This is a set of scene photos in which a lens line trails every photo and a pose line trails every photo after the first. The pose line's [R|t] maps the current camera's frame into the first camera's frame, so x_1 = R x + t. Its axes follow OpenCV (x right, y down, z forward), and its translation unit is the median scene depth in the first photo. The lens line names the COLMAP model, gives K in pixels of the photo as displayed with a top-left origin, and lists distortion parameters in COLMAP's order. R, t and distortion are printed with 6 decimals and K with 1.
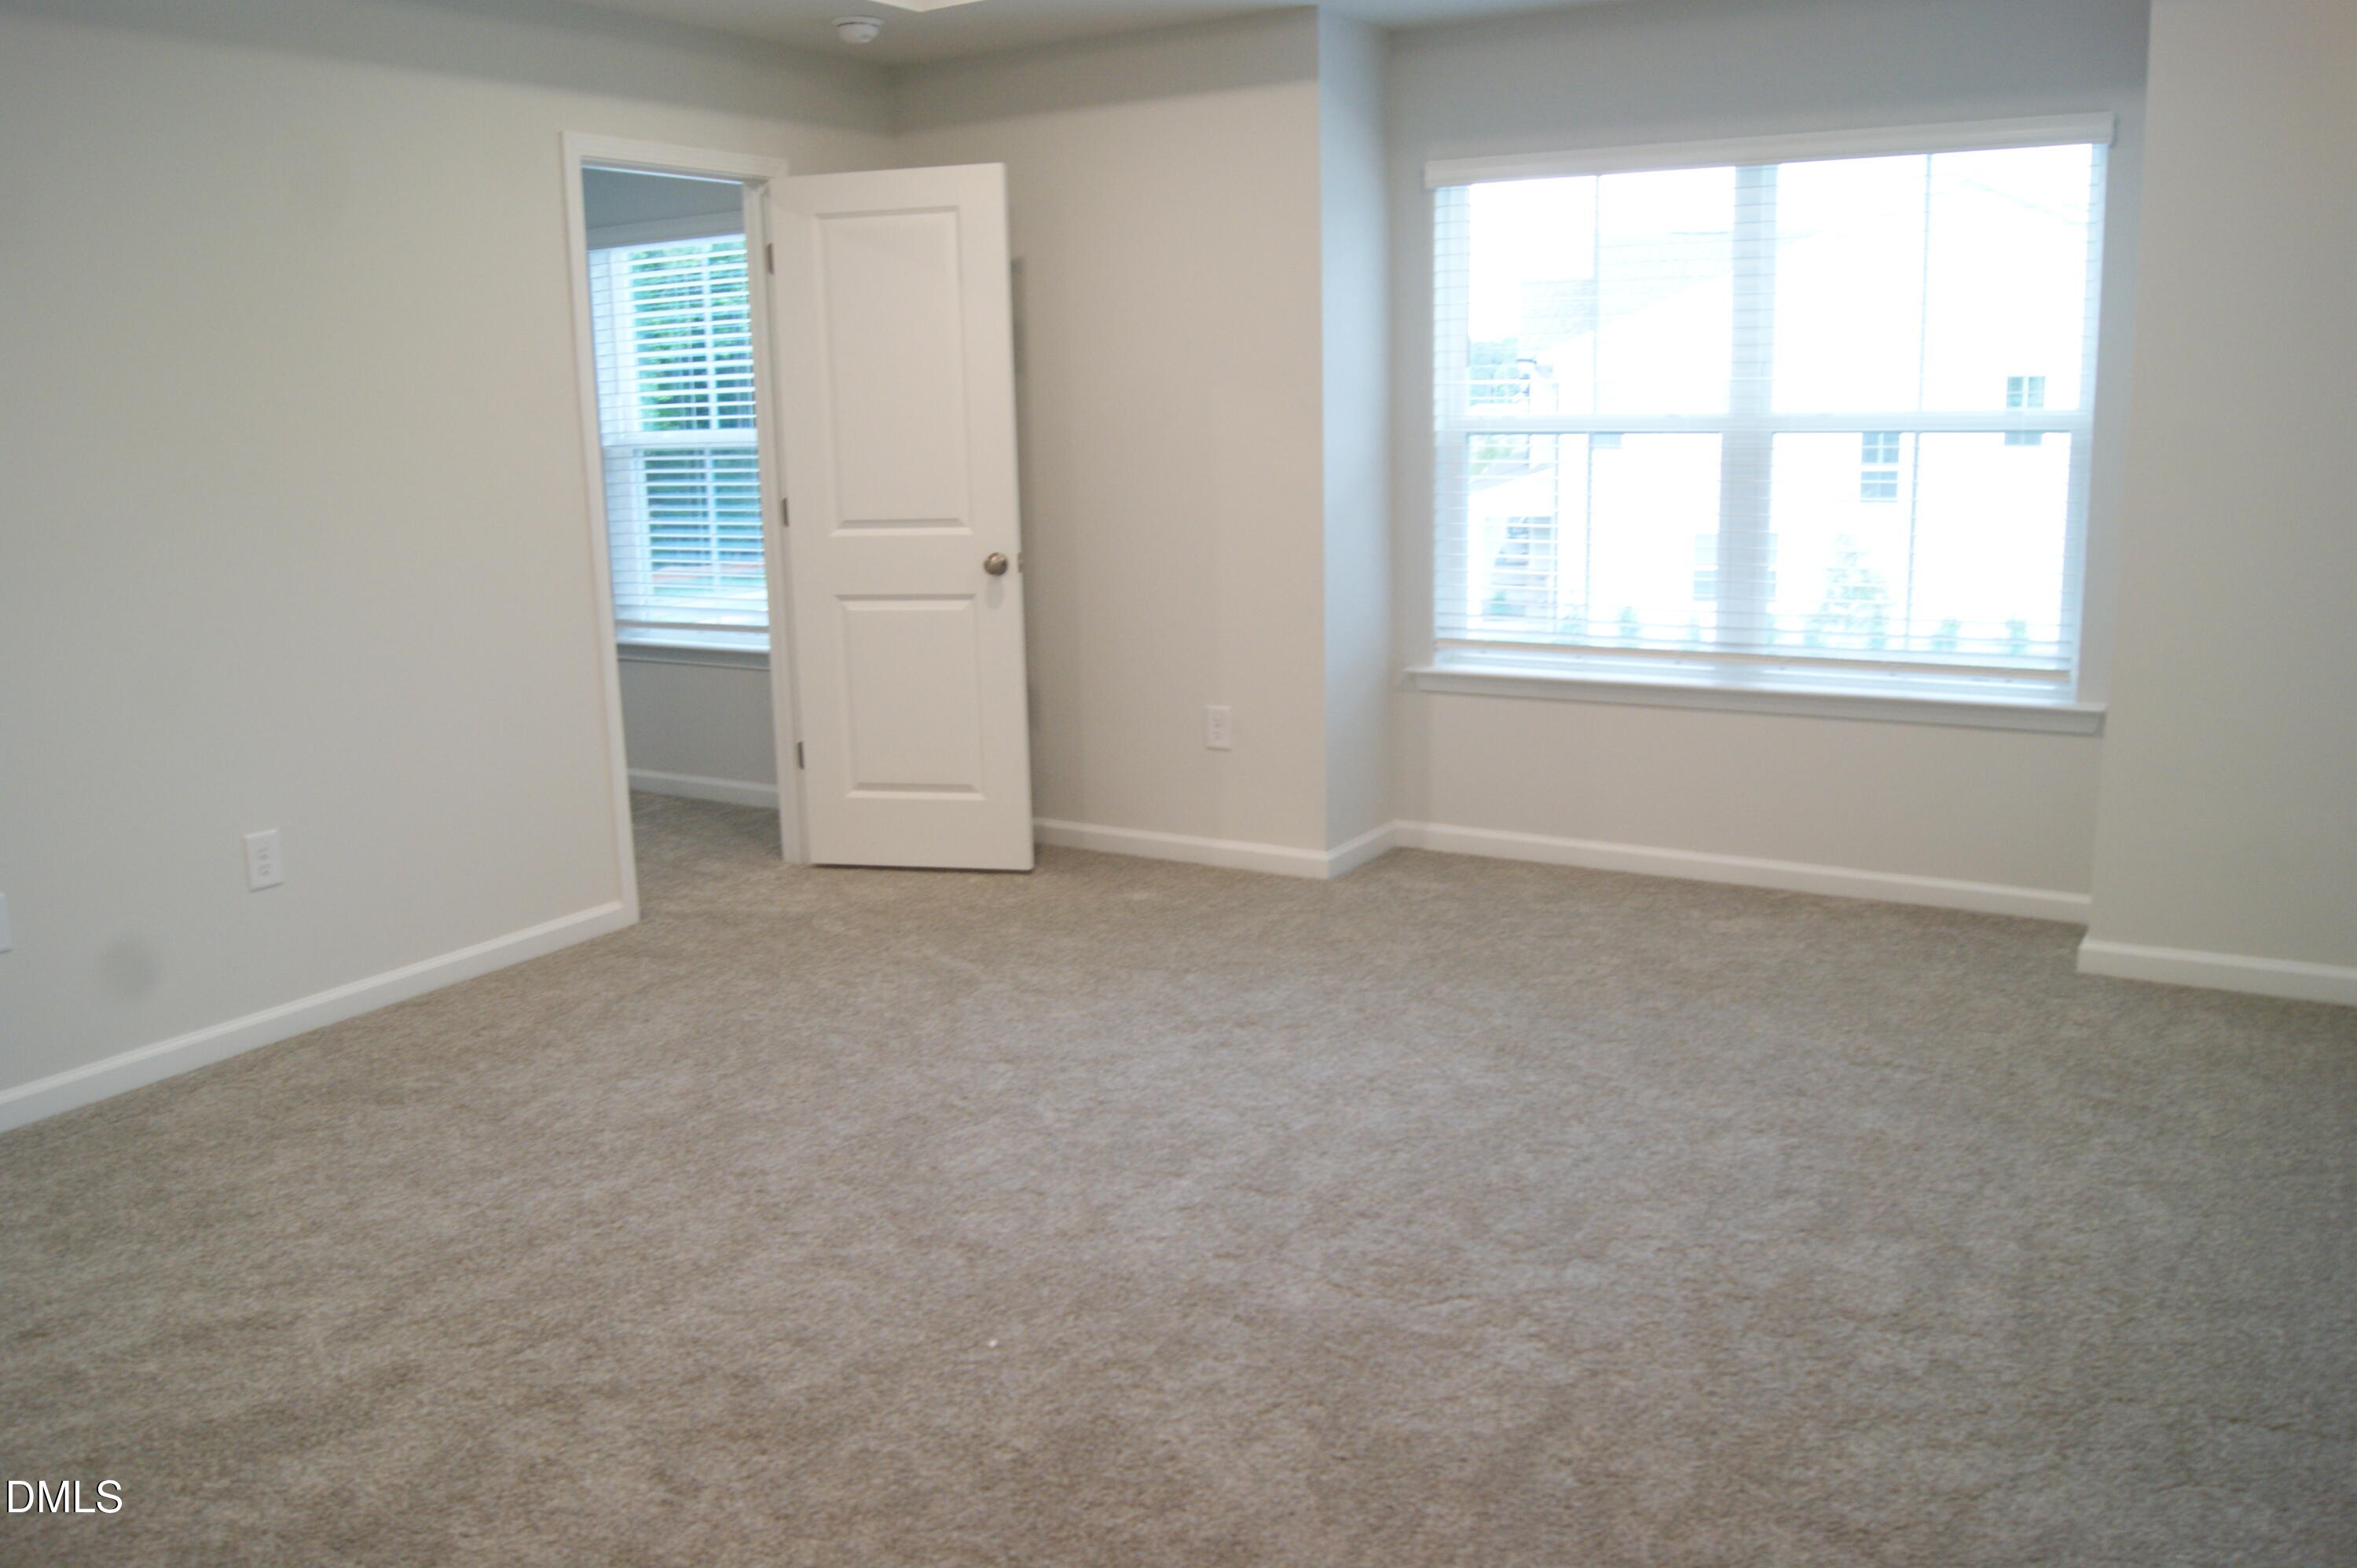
lens RADIAL K [[1848.5, 0, 1178.5], [0, 1848.5, 784.0], [0, 0, 1]] dist [-0.085654, 0.011961]
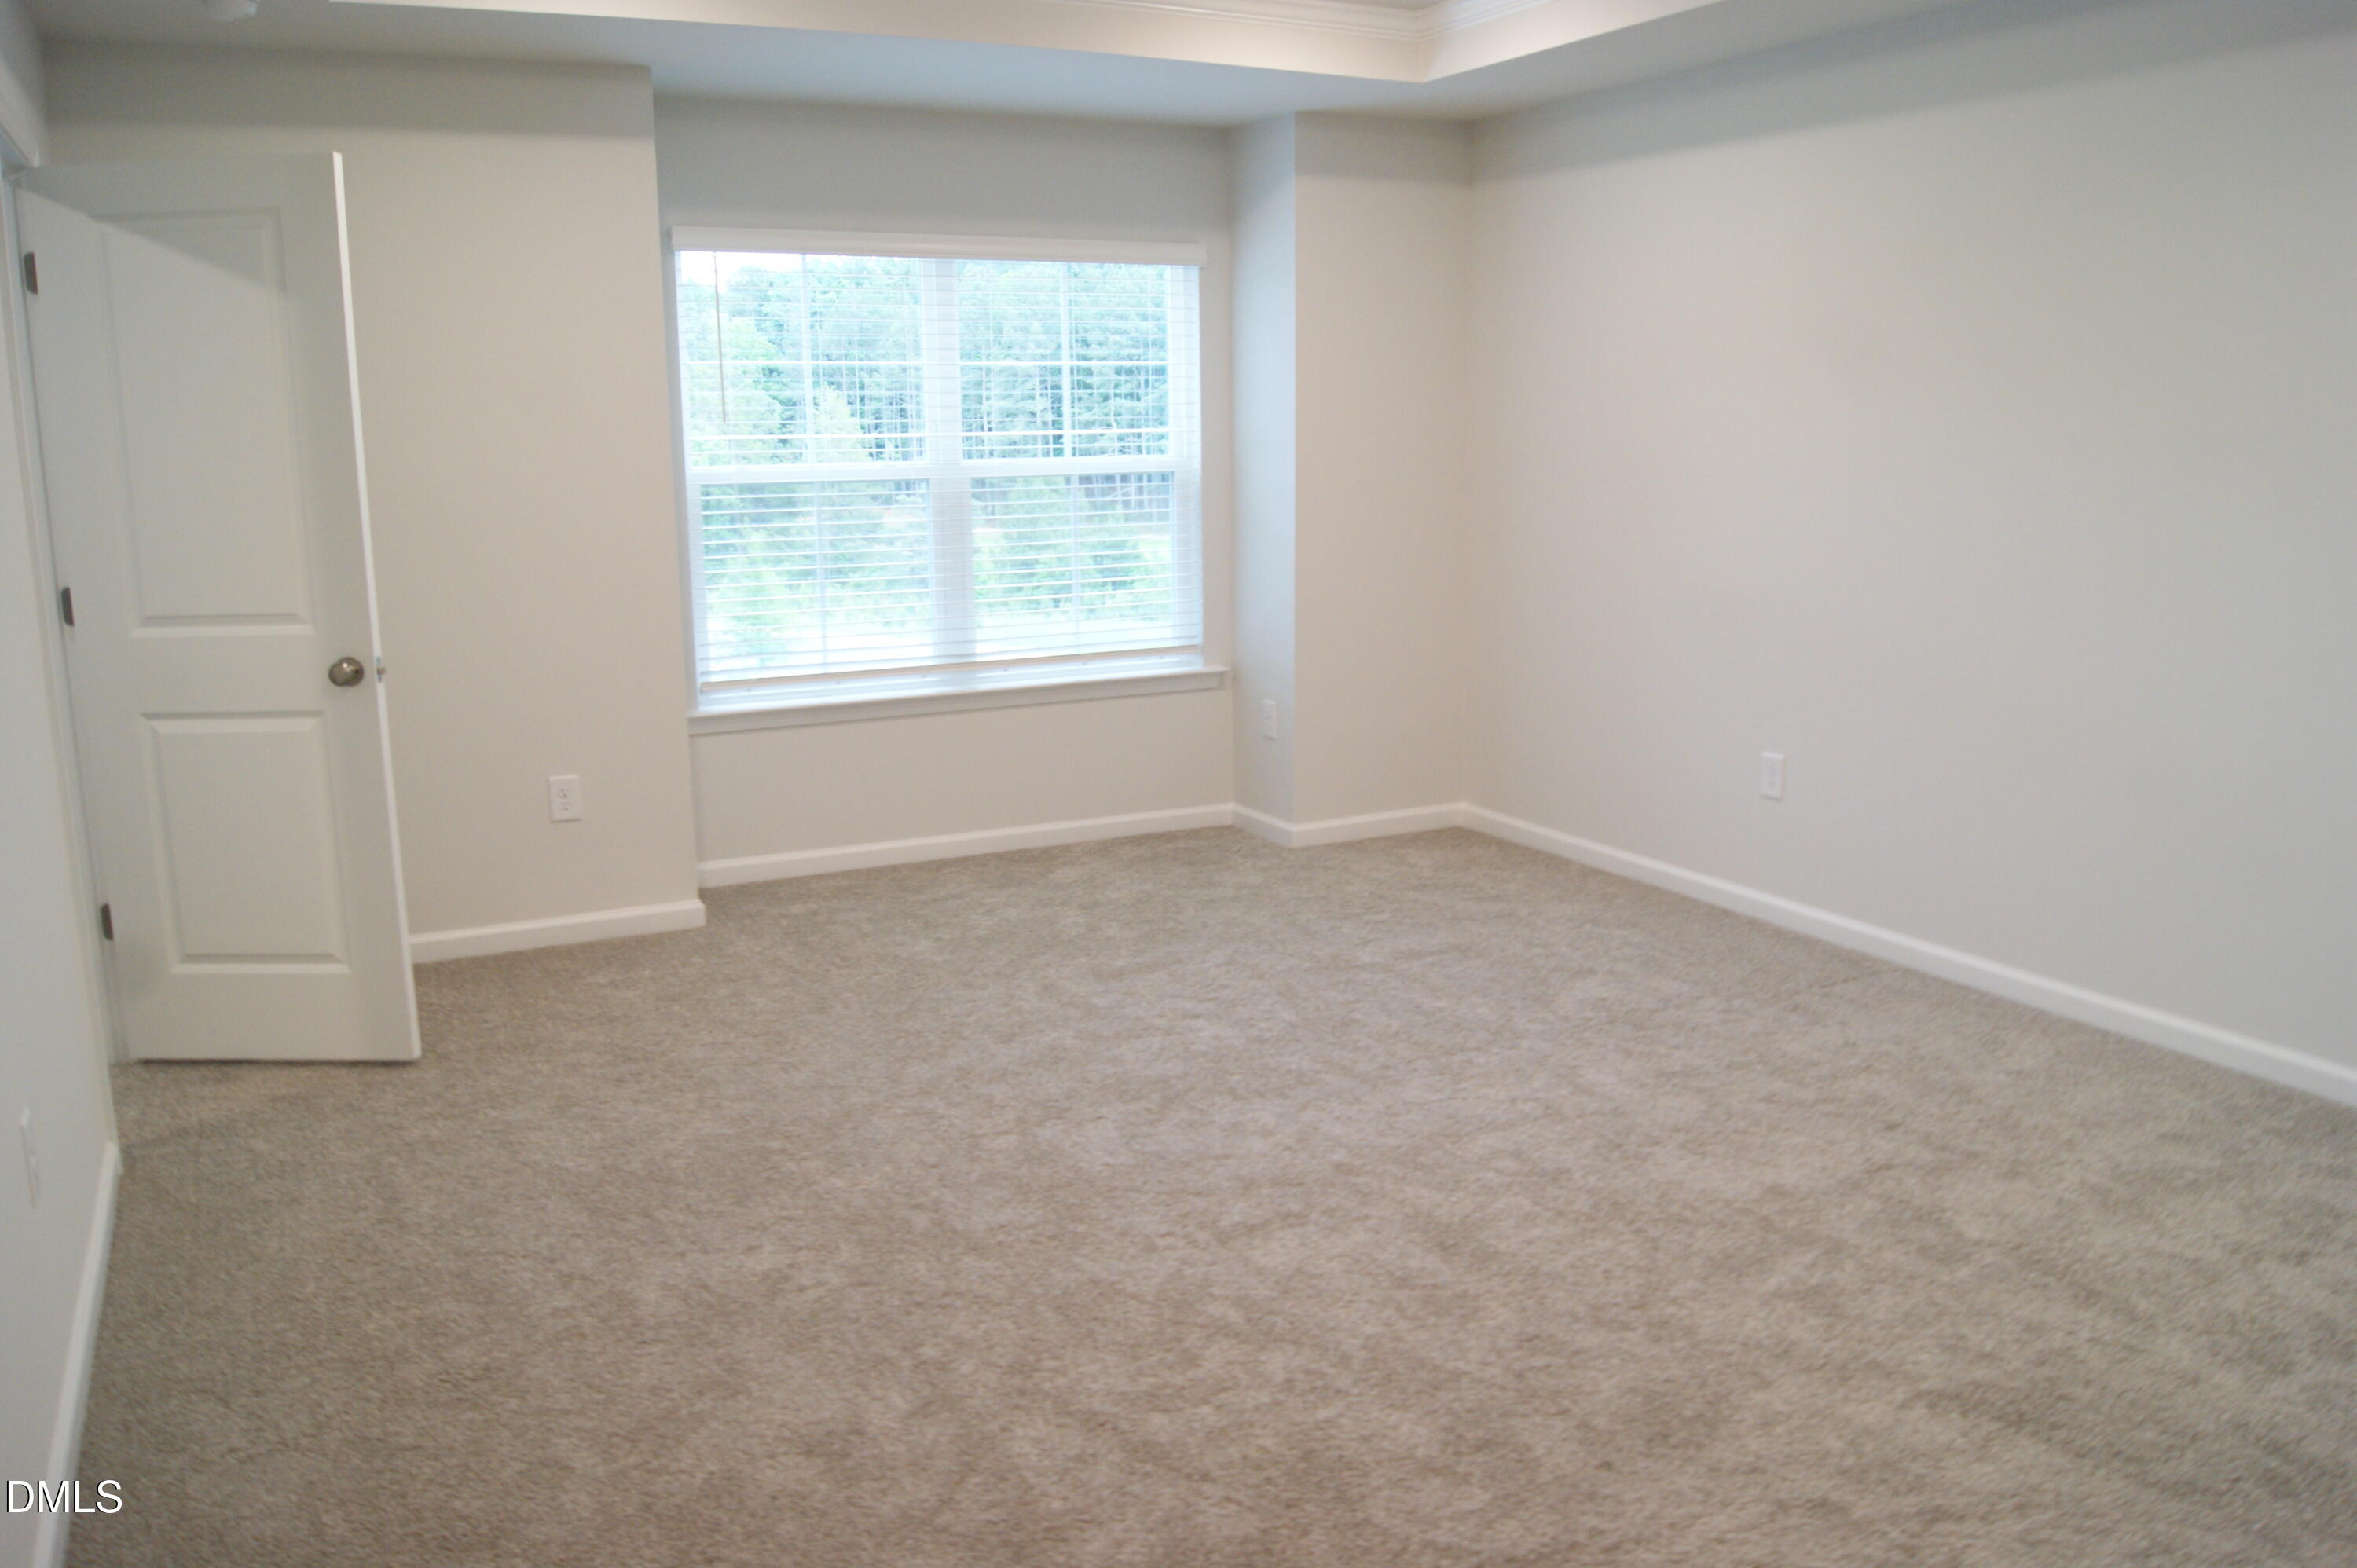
lens RADIAL K [[1848.5, 0, 1178.5], [0, 1848.5, 784.0], [0, 0, 1]] dist [-0.085654, 0.011961]
pose [[0.510959, -0.141997, 0.847796, -0.651338], [0.177095, 0.982494, 0.057824, -0.038397], [-0.841165, 0.120595, 0.527161, 0.258558]]
